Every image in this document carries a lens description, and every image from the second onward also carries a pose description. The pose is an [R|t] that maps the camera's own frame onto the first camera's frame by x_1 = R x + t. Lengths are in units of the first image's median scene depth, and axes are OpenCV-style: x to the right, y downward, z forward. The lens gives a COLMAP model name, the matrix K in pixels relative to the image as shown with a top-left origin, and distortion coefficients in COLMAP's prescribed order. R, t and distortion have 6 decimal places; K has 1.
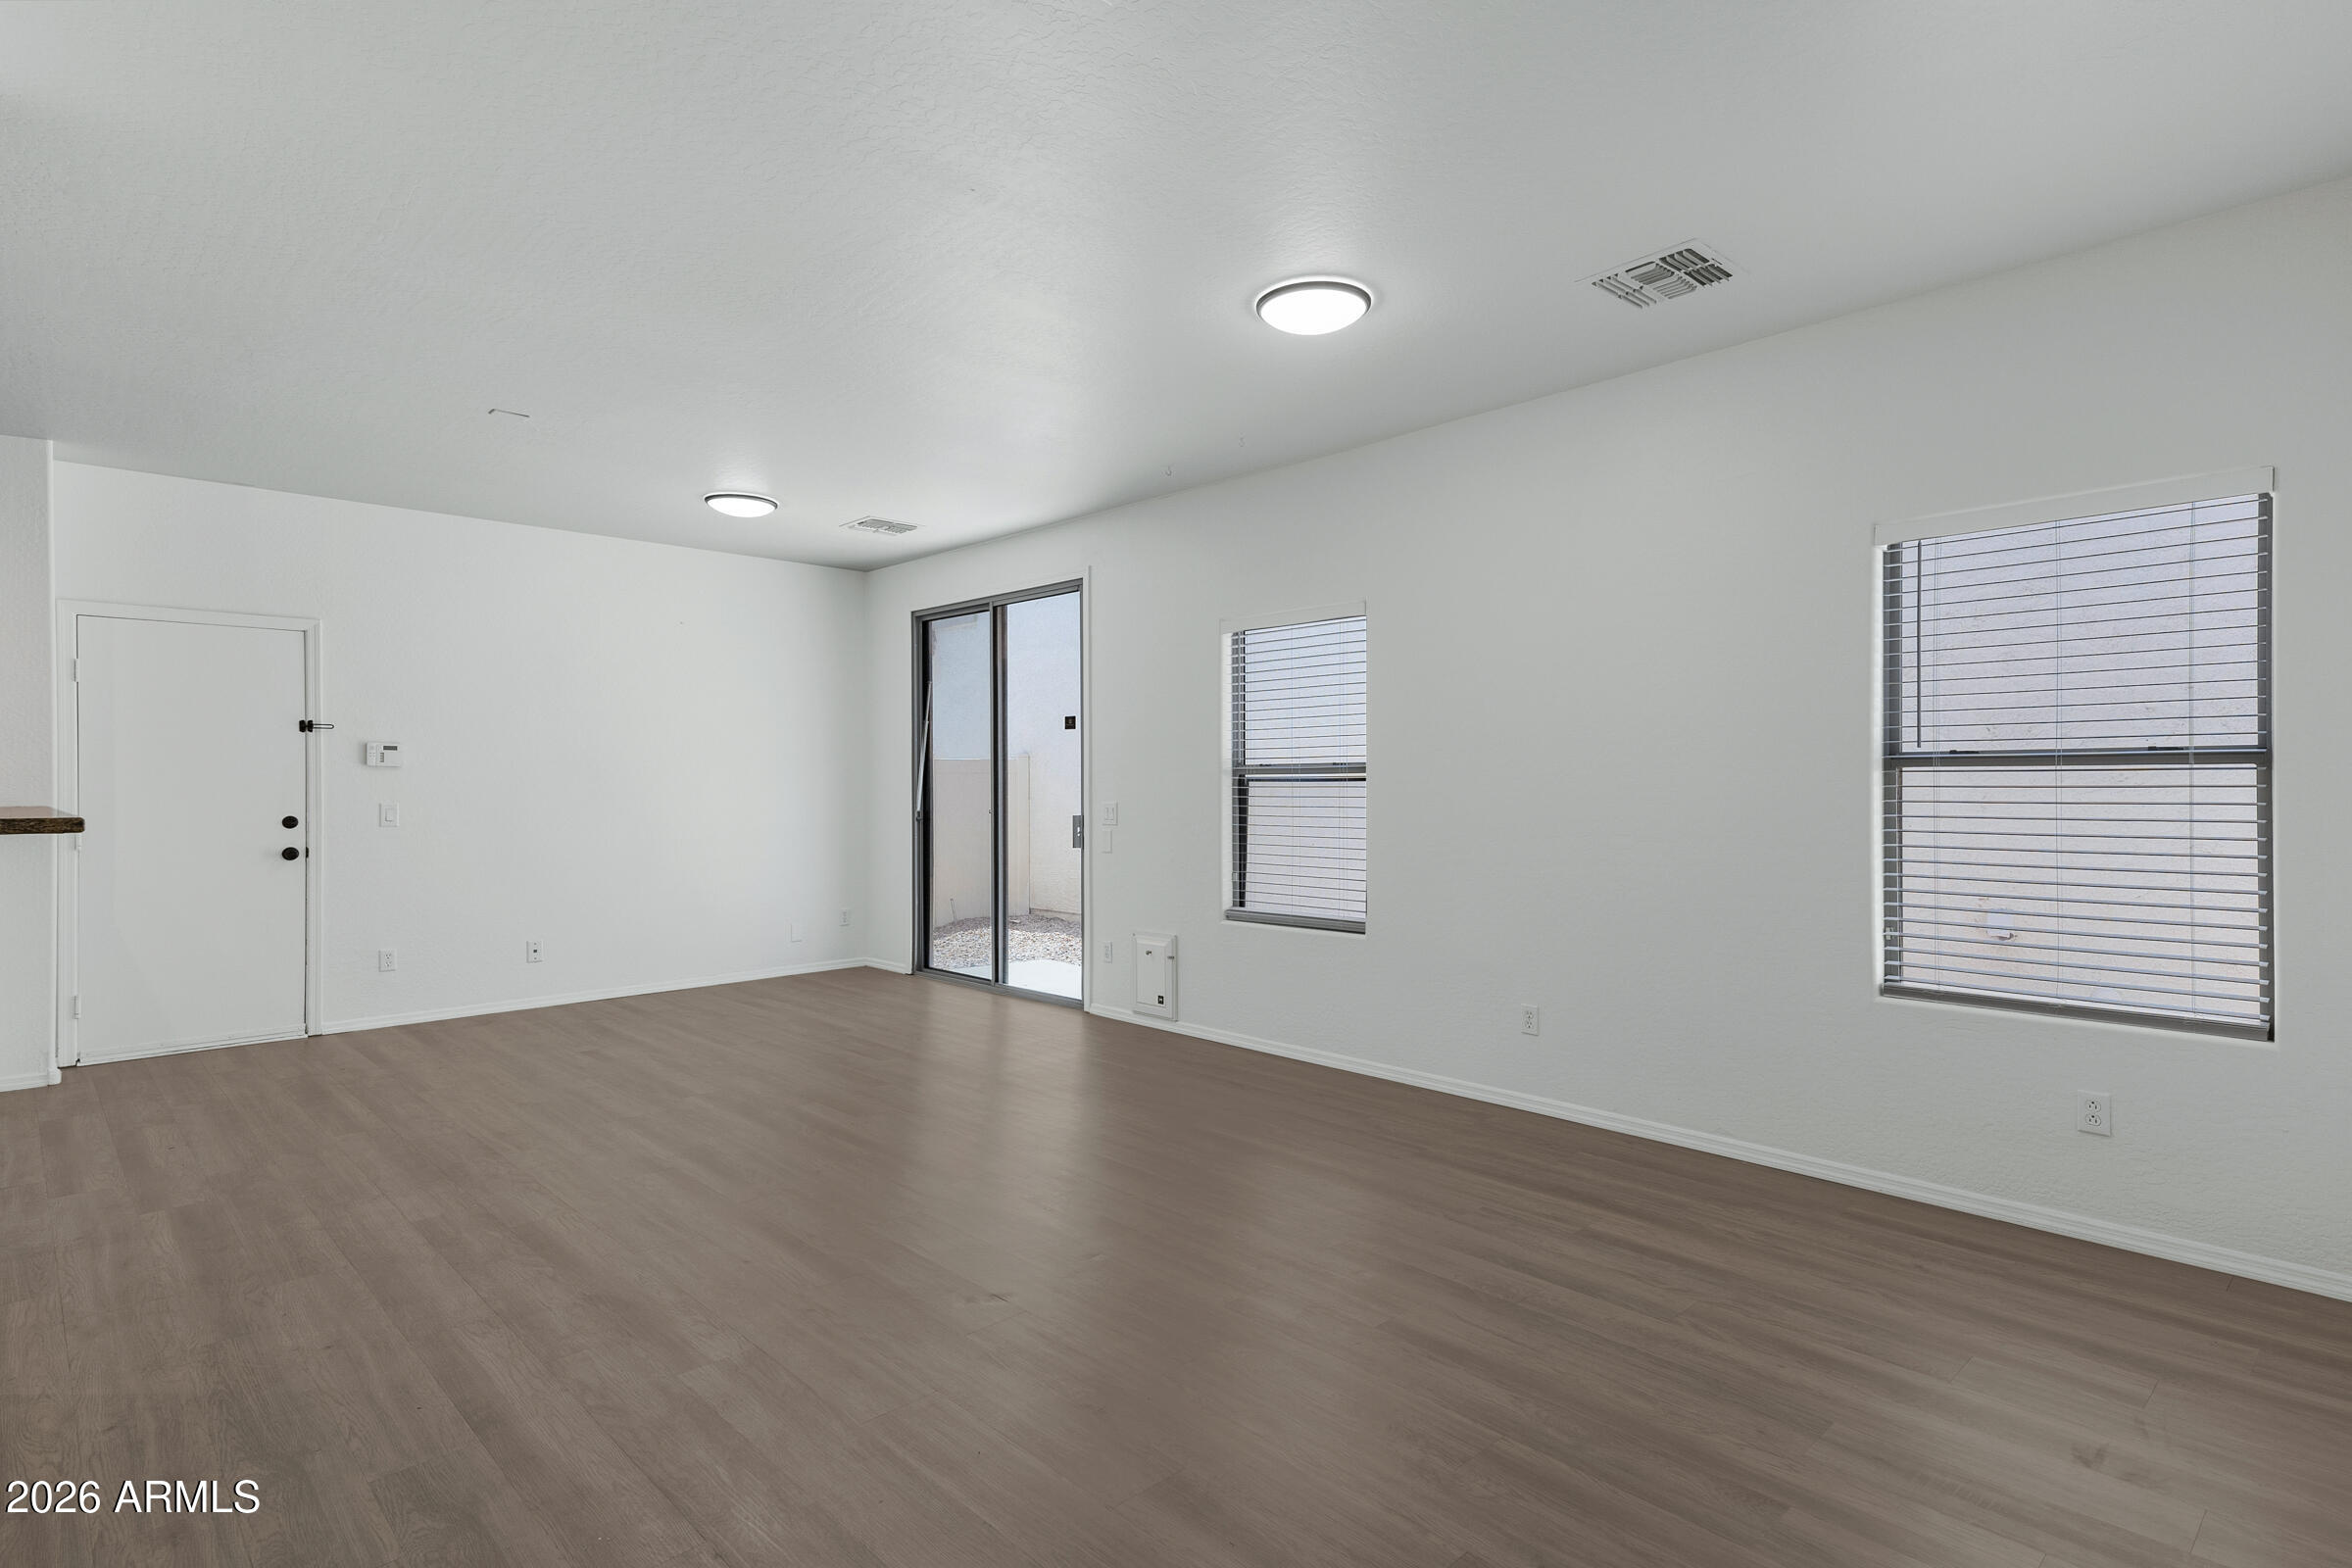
lens RADIAL K [[1135.2, 0, 1184.5], [0, 1135.2, 796.5], [0, 0, 1]] dist [0.012247, -0.000288]
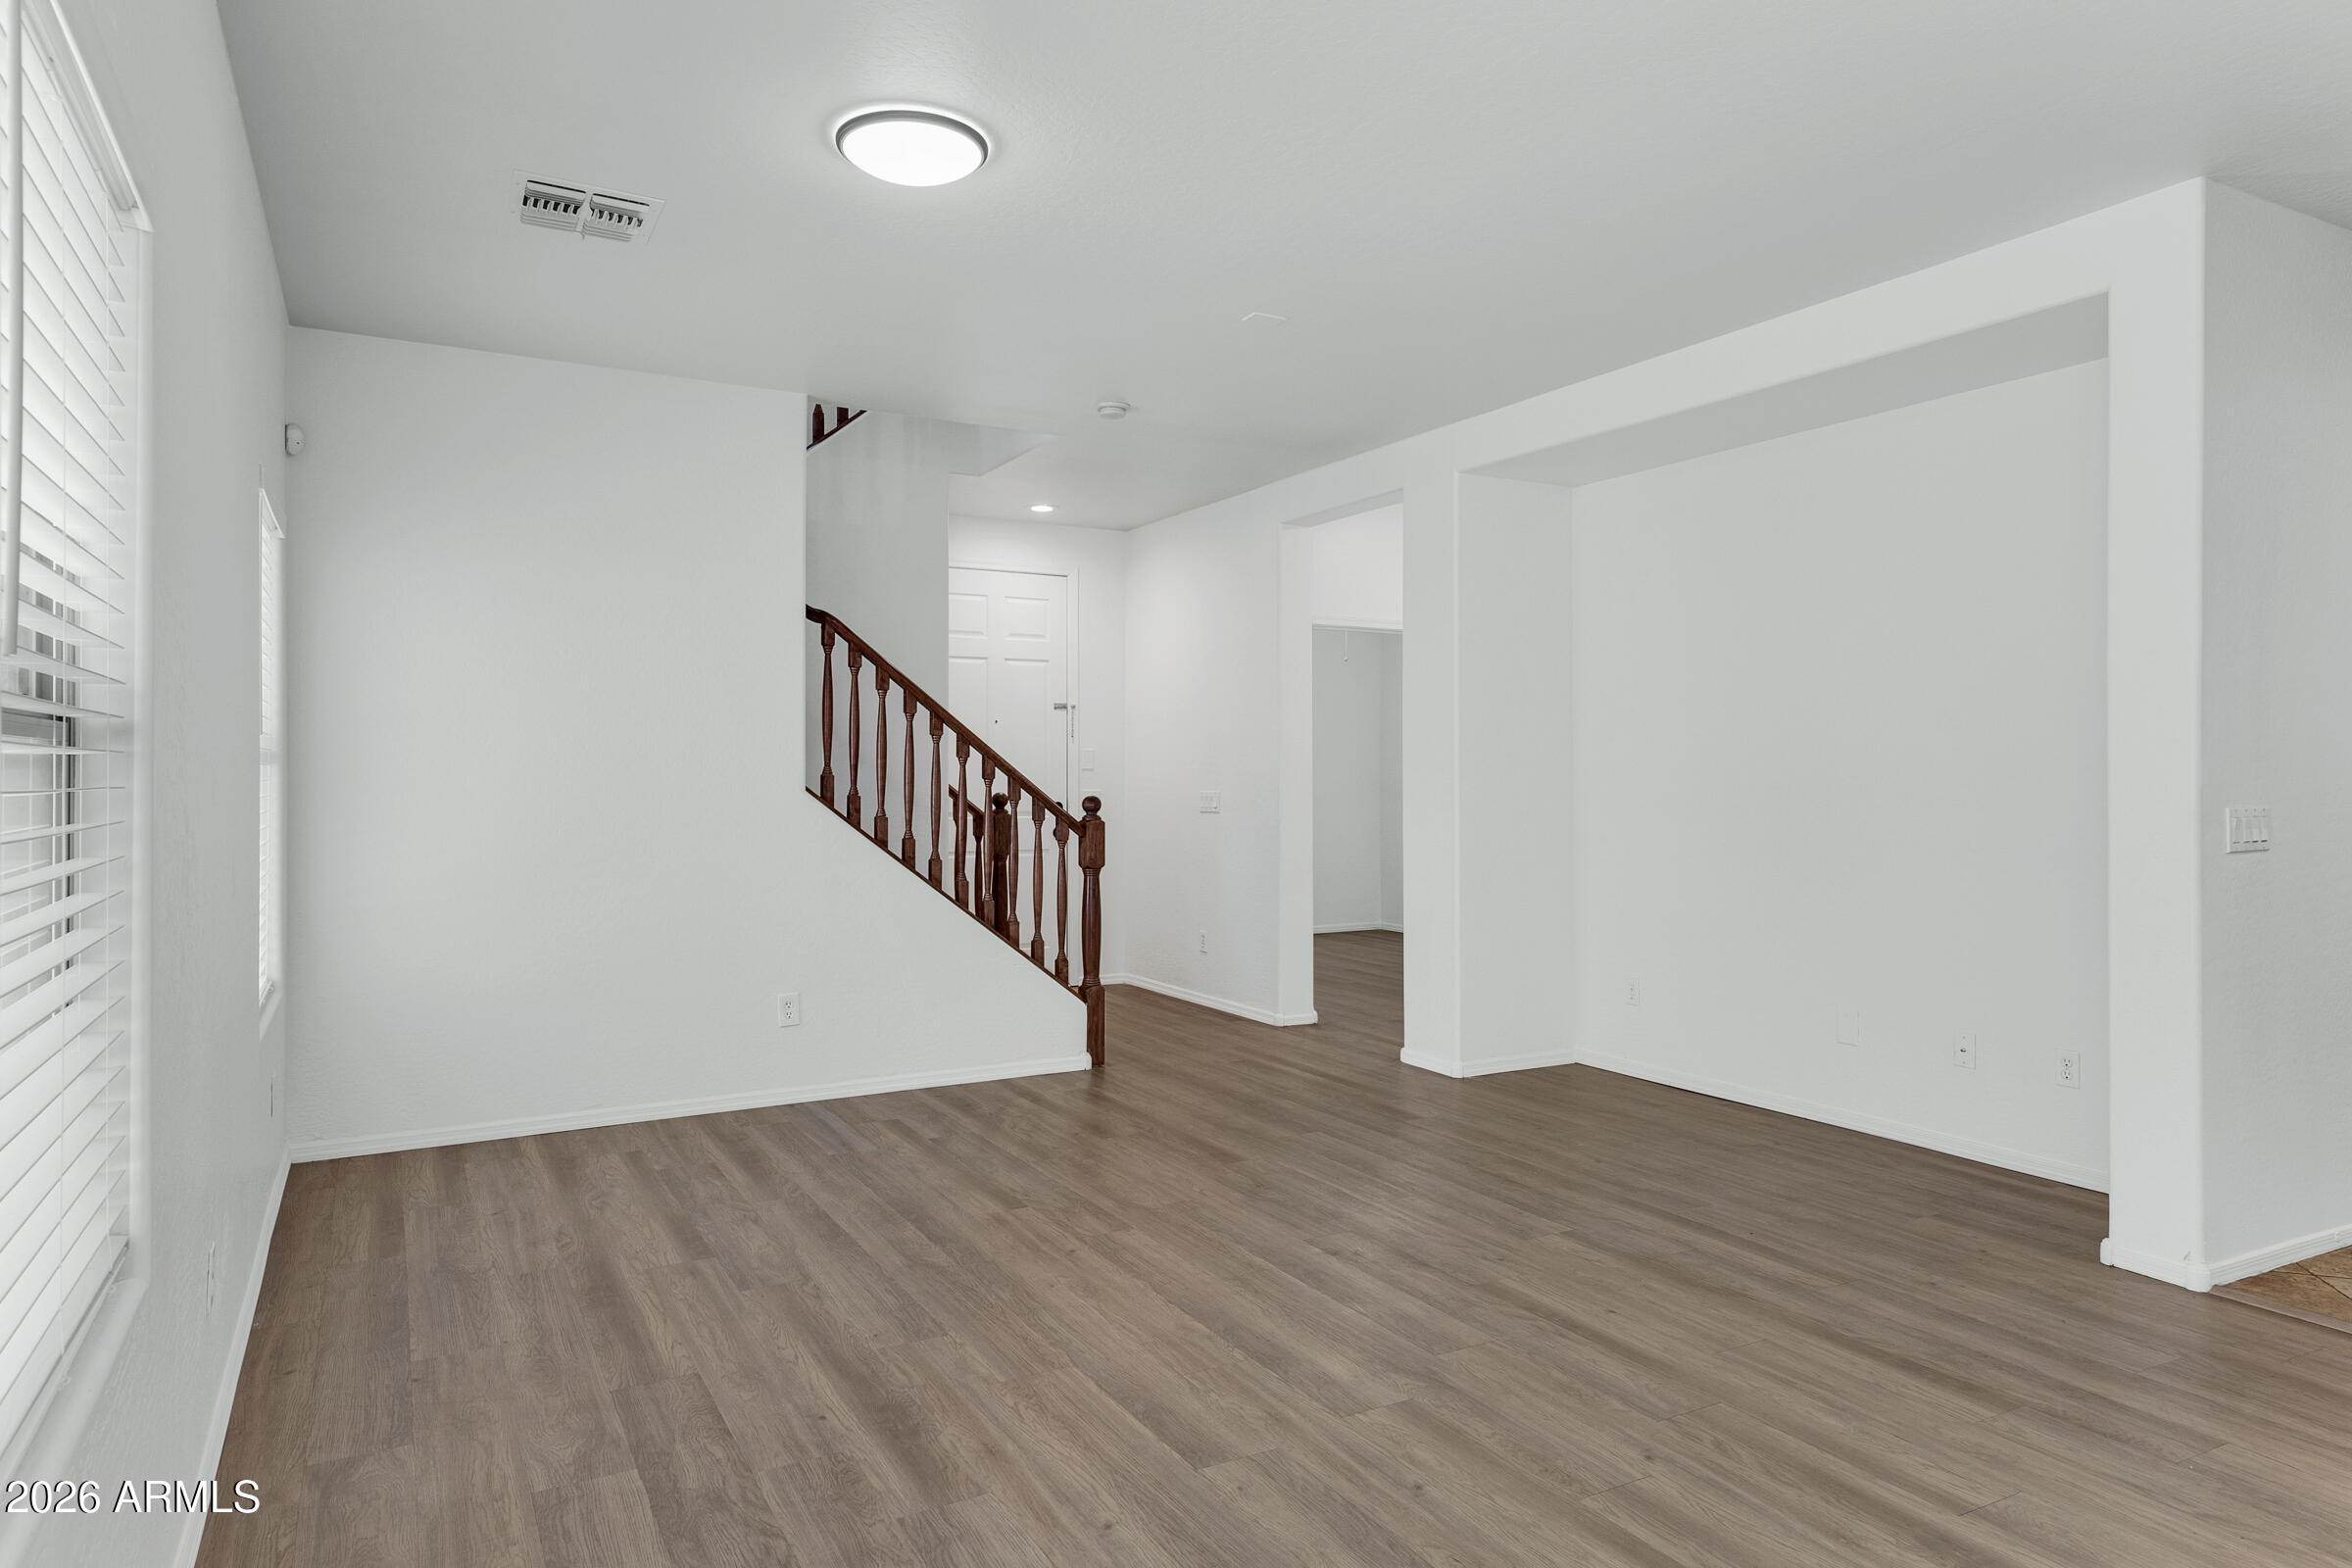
lens RADIAL K [[1395.9, 0, 1131.6], [0, 1395.9, 774.4], [0, 0, 1]] dist [0.018664, -0.004988]
pose [[-0.957283, 0.001576, 0.289150, -0.180709], [0.004902, 0.999930, 0.010780, -0.013147], [-0.289112, 0.011737, -0.957223, 1.133336]]
